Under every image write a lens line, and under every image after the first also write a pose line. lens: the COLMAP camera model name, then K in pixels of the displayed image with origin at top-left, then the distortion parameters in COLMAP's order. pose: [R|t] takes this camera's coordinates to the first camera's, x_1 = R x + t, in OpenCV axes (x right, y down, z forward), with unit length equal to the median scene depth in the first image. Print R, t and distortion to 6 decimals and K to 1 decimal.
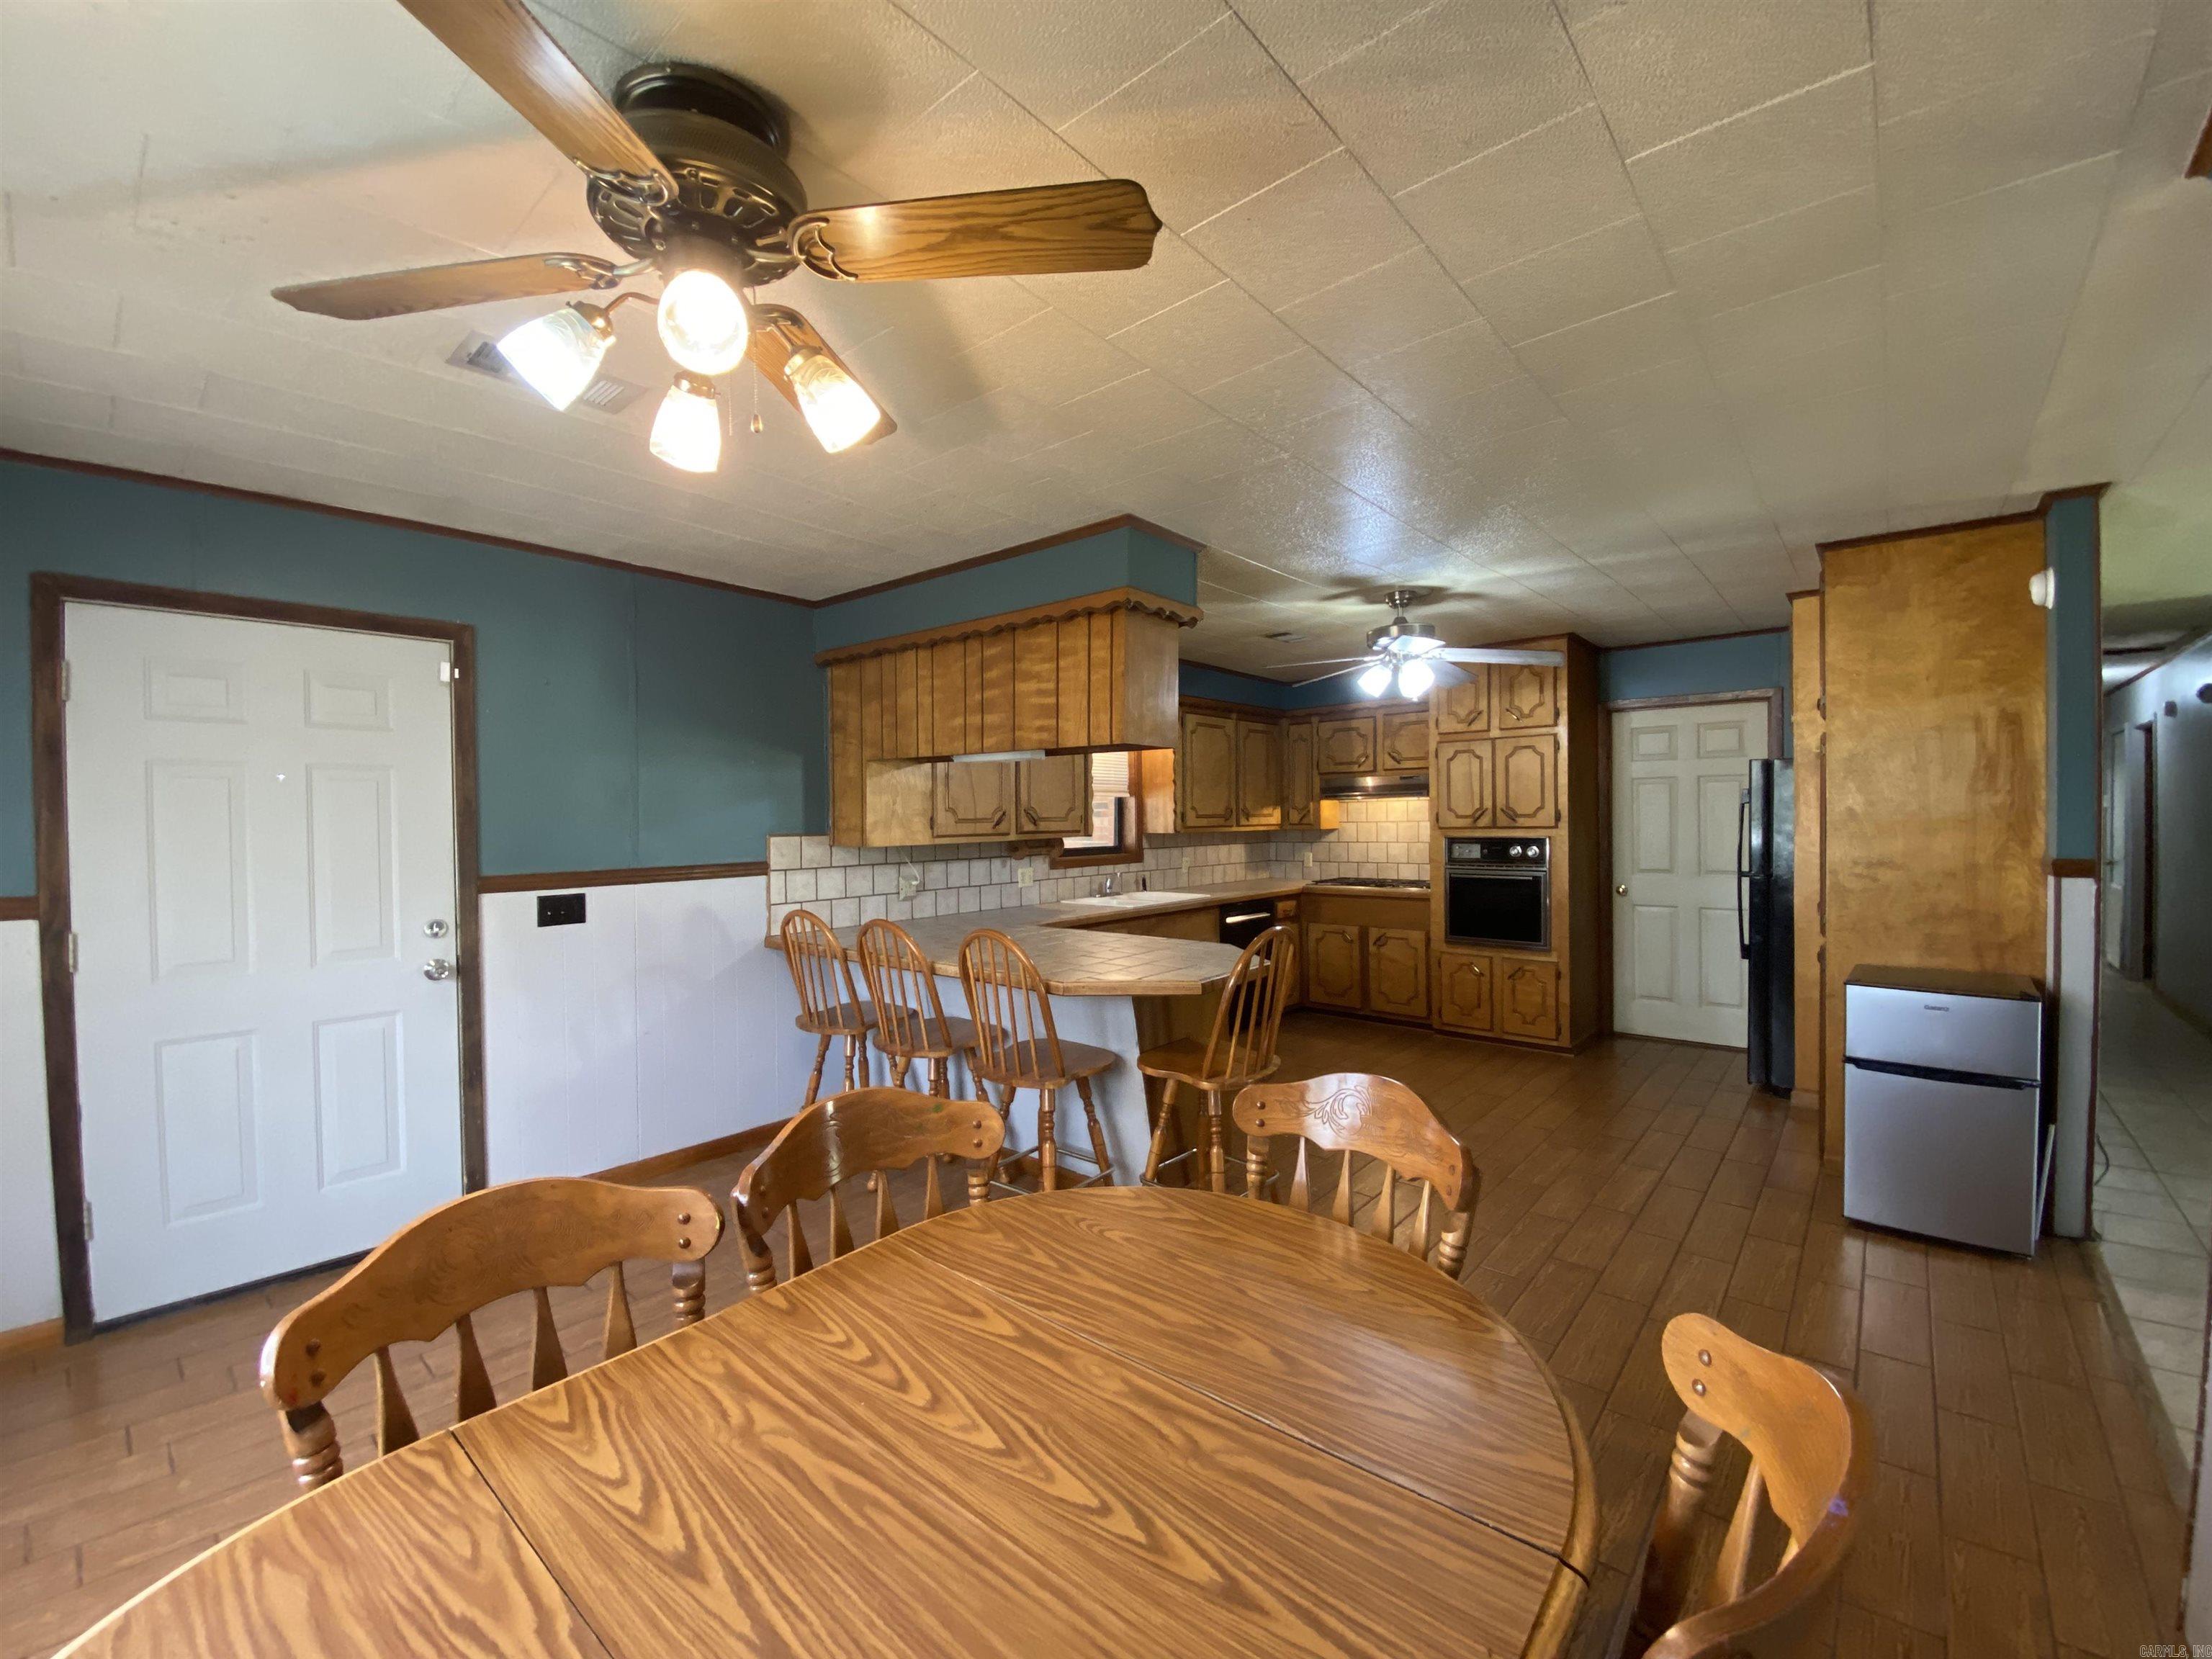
lens RADIAL K [[902.3, 0, 1059.0], [0, 902.3, 831.6], [0, 0, 1]] dist [0.001572, -0.006328]
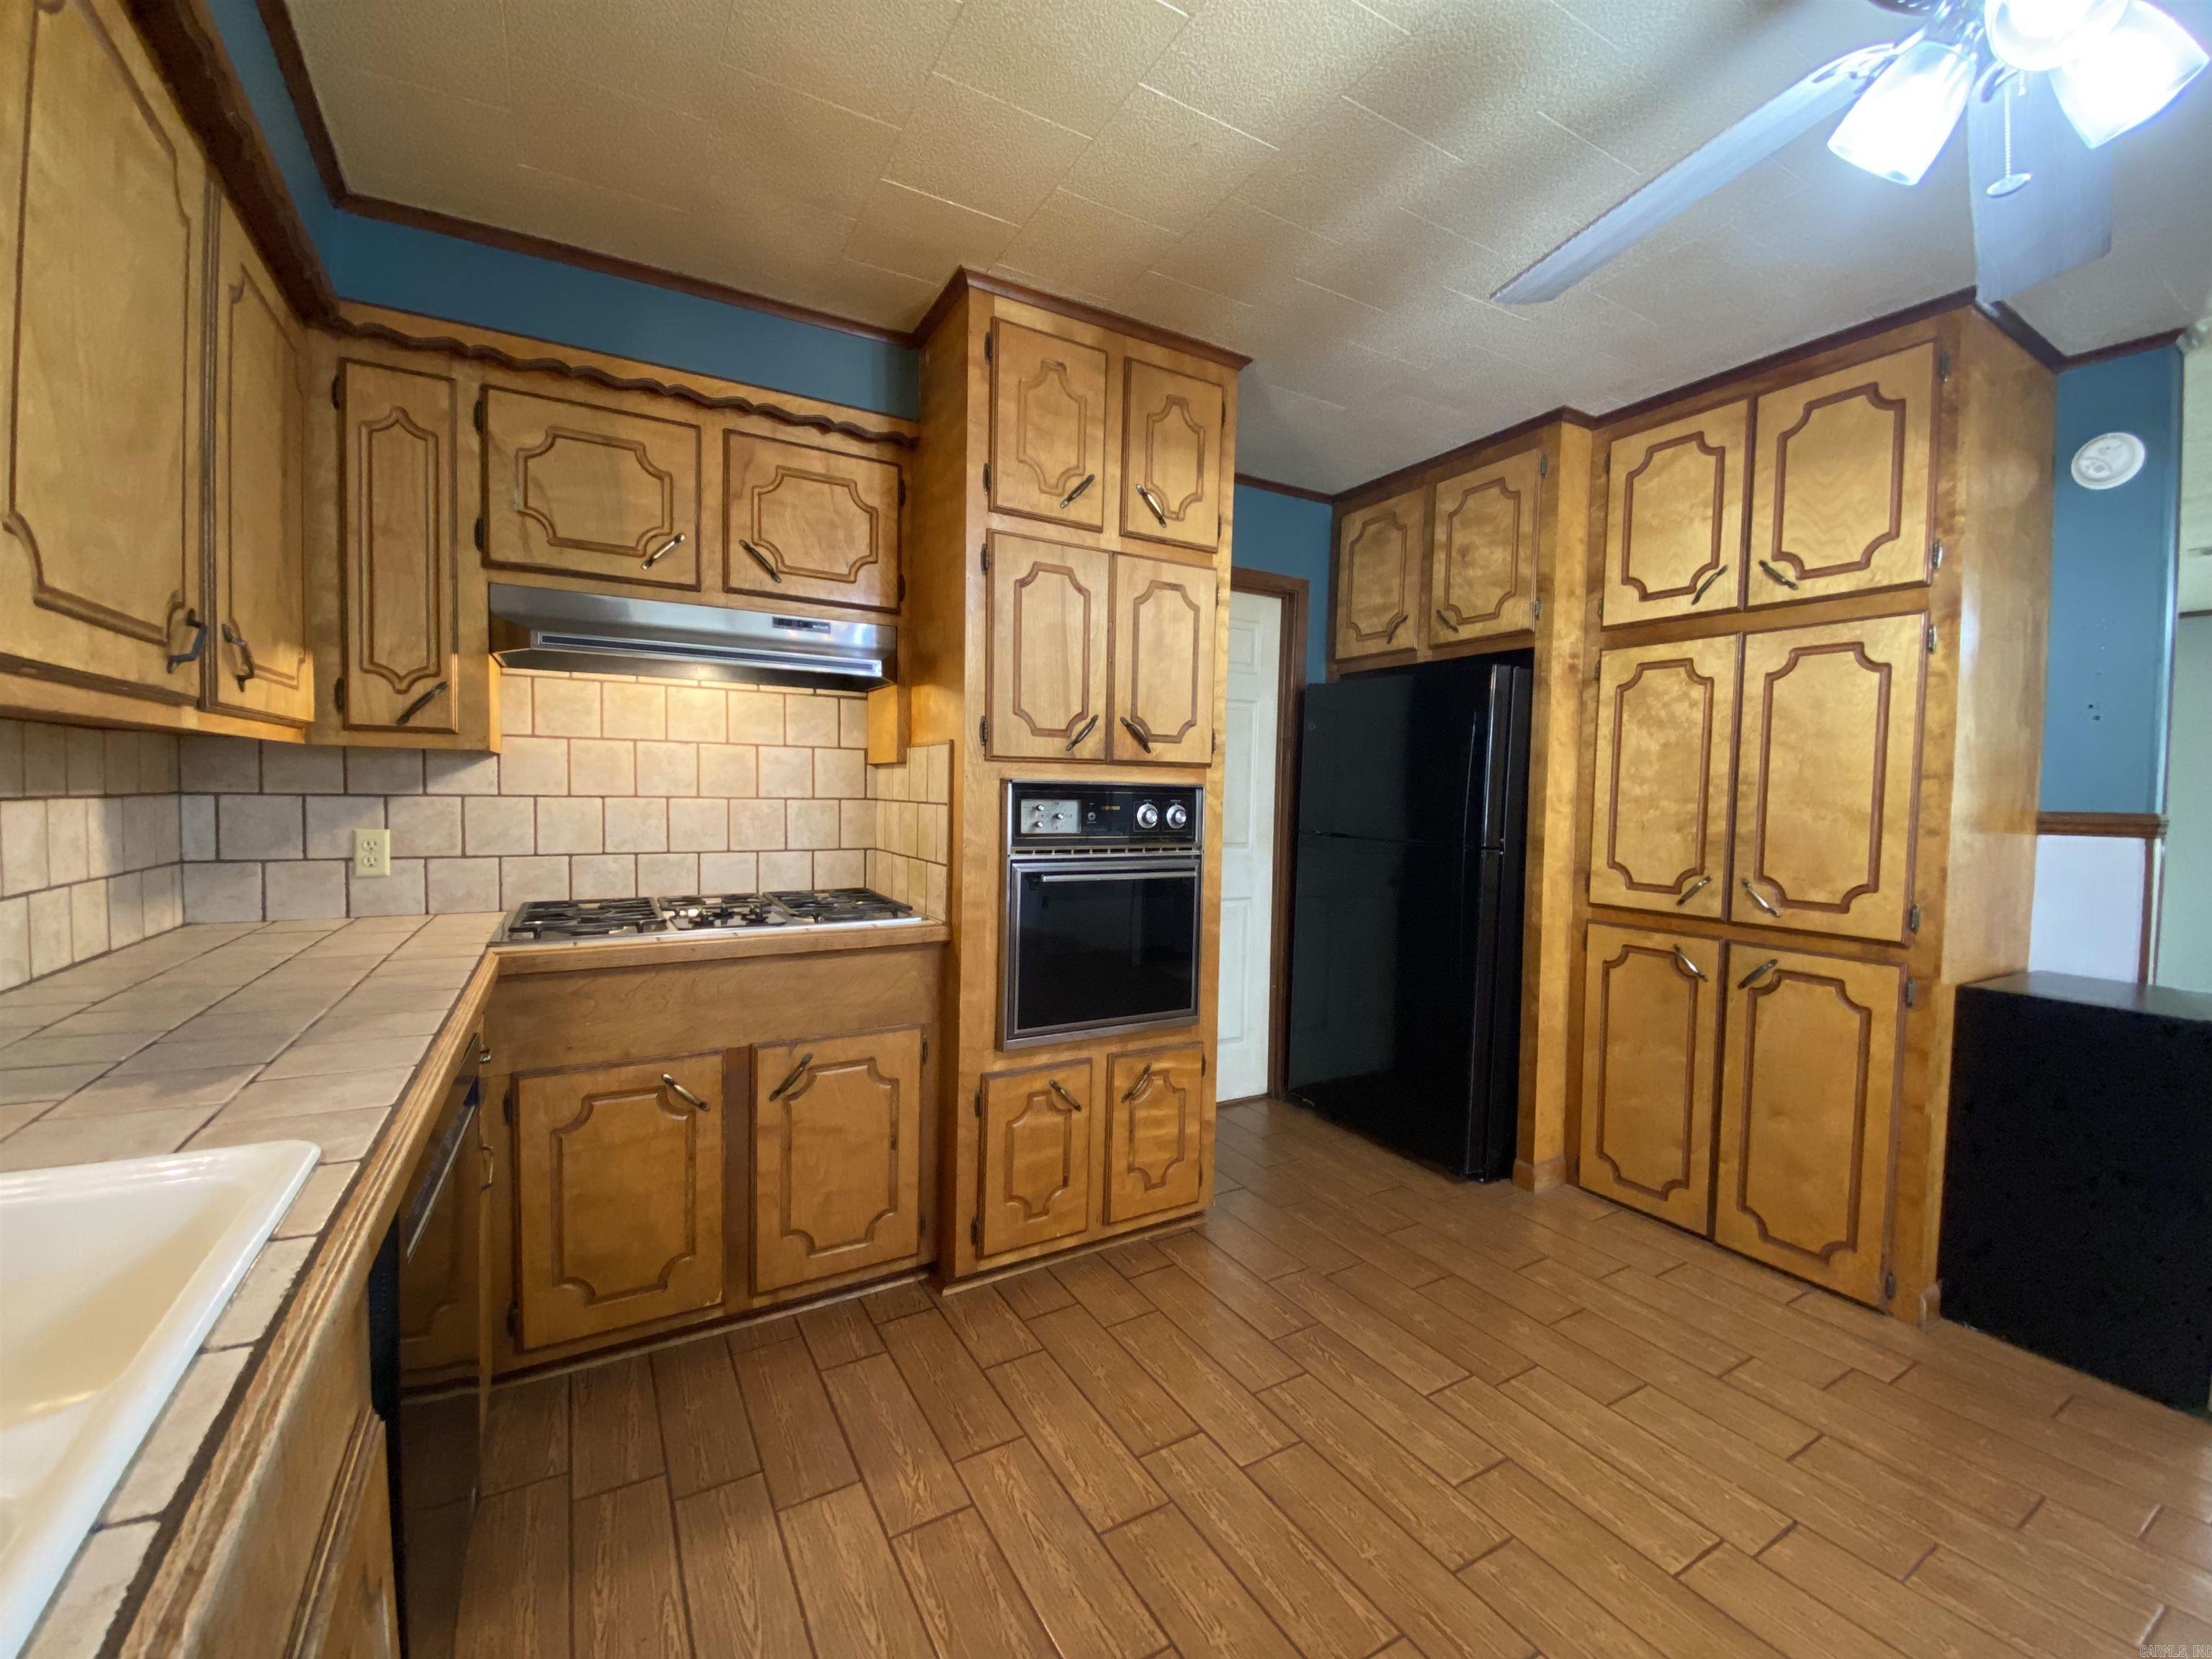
lens RADIAL K [[902.3, 0, 1103.6], [0, 902.3, 835.1], [0, 0, 1]] dist [0.001572, -0.006328]
pose [[0.270296, -0.029972, 0.962311, 0.067459], [-0.010623, 0.999362, 0.034110, 0.015677], [-0.962719, -0.019442, 0.269805, 0.885541]]
